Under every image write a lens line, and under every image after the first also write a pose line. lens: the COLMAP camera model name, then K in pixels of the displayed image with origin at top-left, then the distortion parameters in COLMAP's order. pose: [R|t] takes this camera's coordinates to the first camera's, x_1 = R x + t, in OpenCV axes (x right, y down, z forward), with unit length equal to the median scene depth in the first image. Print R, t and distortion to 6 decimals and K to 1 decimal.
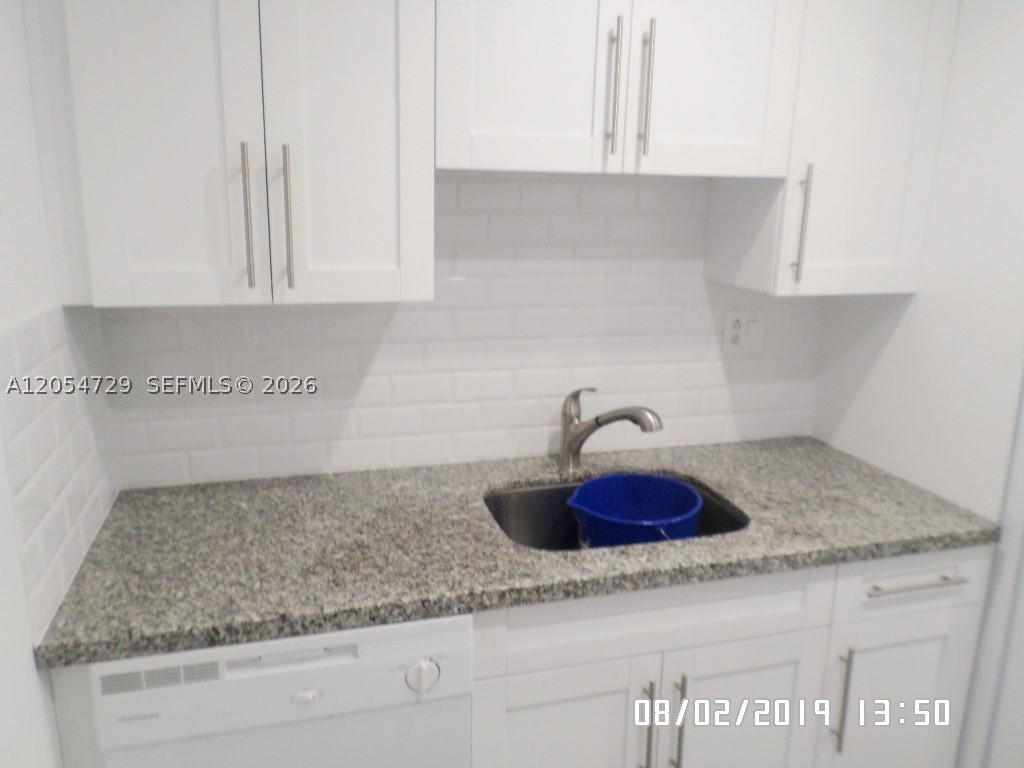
lens RADIAL K [[784.9, 0, 512.0], [0, 784.9, 384.0], [0, 0, 1]] dist [-0.004184, -0.002783]
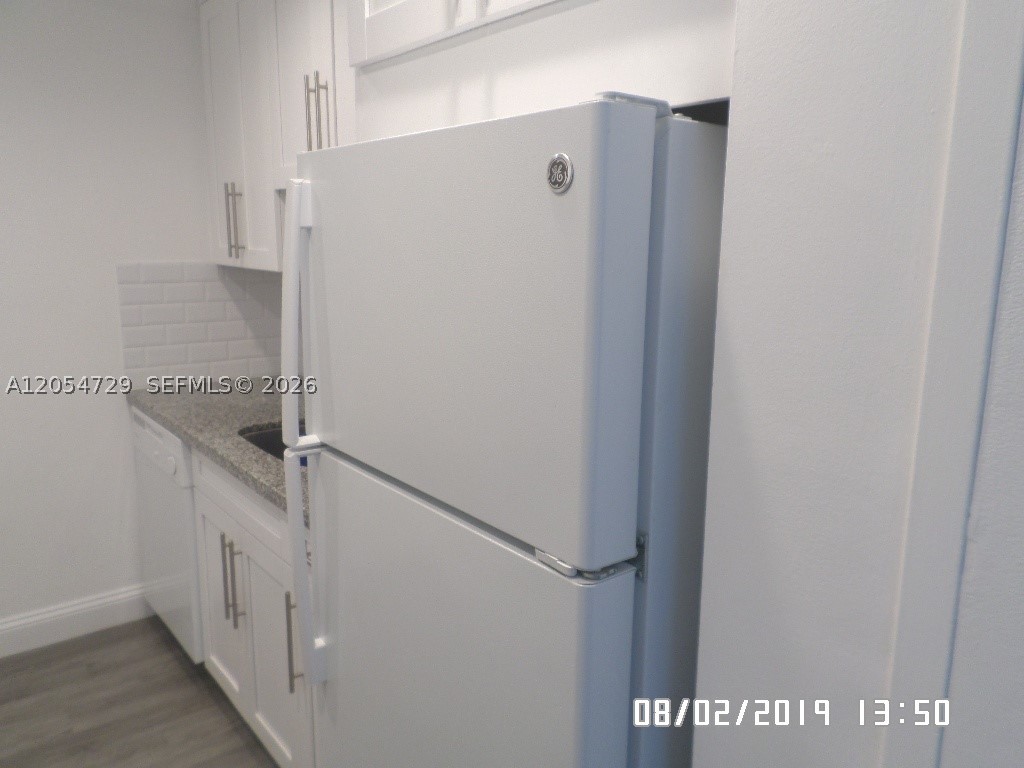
lens RADIAL K [[784.9, 0, 512.0], [0, 784.9, 384.0], [0, 0, 1]] dist [-0.004184, -0.002783]
pose [[0.377148, 0.162039, -0.911867, 1.620399], [-0.216705, 0.972684, 0.083217, -0.121404], [0.900443, 0.166221, 0.401961, 0.840379]]
